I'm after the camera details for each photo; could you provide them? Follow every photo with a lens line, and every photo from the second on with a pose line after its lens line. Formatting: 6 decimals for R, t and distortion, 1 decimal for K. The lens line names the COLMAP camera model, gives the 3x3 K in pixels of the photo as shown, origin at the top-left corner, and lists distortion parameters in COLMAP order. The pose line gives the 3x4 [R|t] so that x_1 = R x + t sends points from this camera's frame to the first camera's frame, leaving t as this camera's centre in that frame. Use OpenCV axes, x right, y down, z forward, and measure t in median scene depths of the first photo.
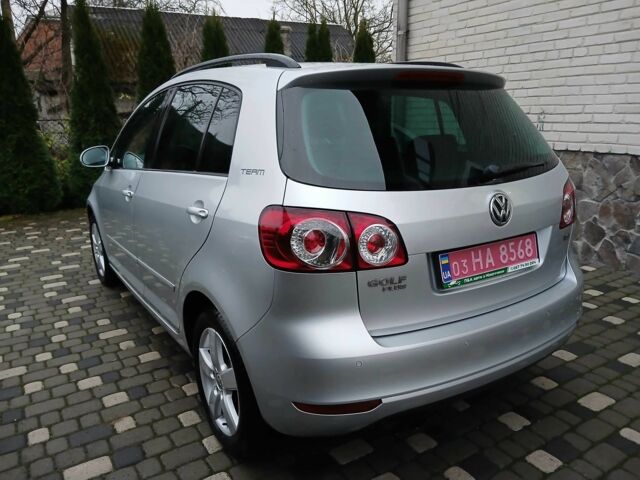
lens RADIAL K [[510.7, 0, 325.5], [0, 510.7, 241.6], [0, 0, 1]] dist [0.003153, -0.008349]
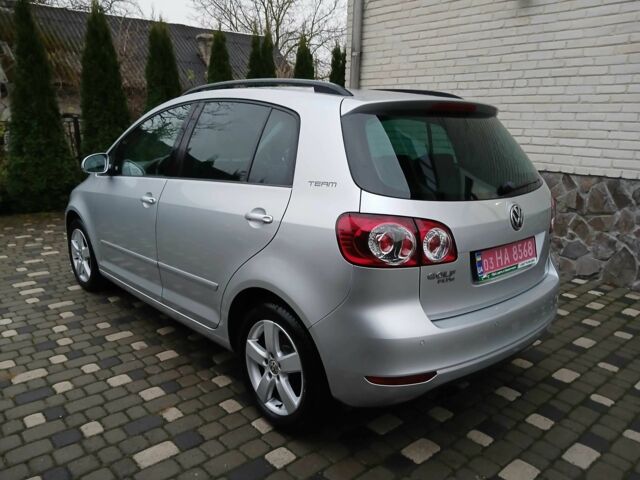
lens RADIAL K [[511.1, 0, 322.0], [0, 511.1, 244.1], [0, 0, 1]] dist [0.002261, -0.005824]
pose [[0.986409, 0.000053, 0.164309, -0.209880], [0.002067, 0.999917, -0.012736, 0.010807], [-0.164296, 0.012902, 0.986327, -0.097560]]
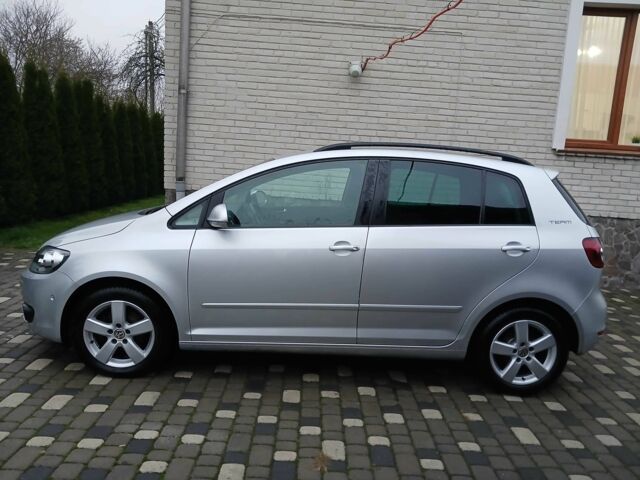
lens RADIAL K [[498.5, 0, 328.4], [0, 498.5, 254.3], [0, 0, 1]] dist [0.006414, -0.004368]
pose [[0.517395, -0.096204, 0.850322, -1.331603], [0.139849, 0.989808, 0.026891, -0.116628], [-0.844242, 0.105004, 0.525575, 0.481533]]
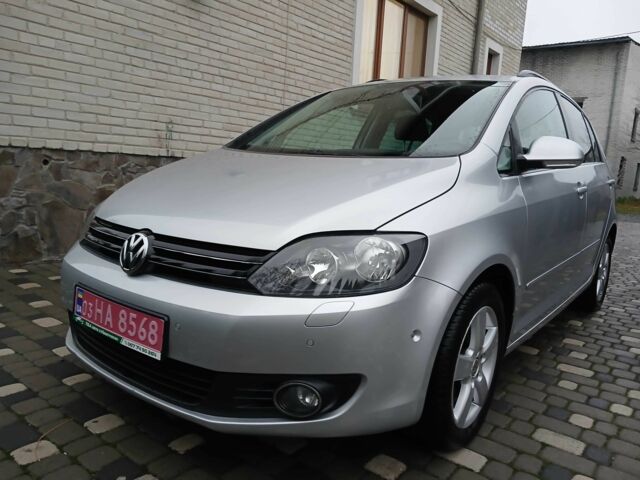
lens RADIAL K [[505.8, 0, 320.0], [0, 505.8, 240.0], [0, 0, 1]] dist [0.005769, -0.006237]
pose [[-0.321744, -0.136869, 0.936882, -1.163737], [0.178927, 0.962879, 0.202114, -0.292077], [-0.929766, 0.232662, -0.285311, 1.794667]]
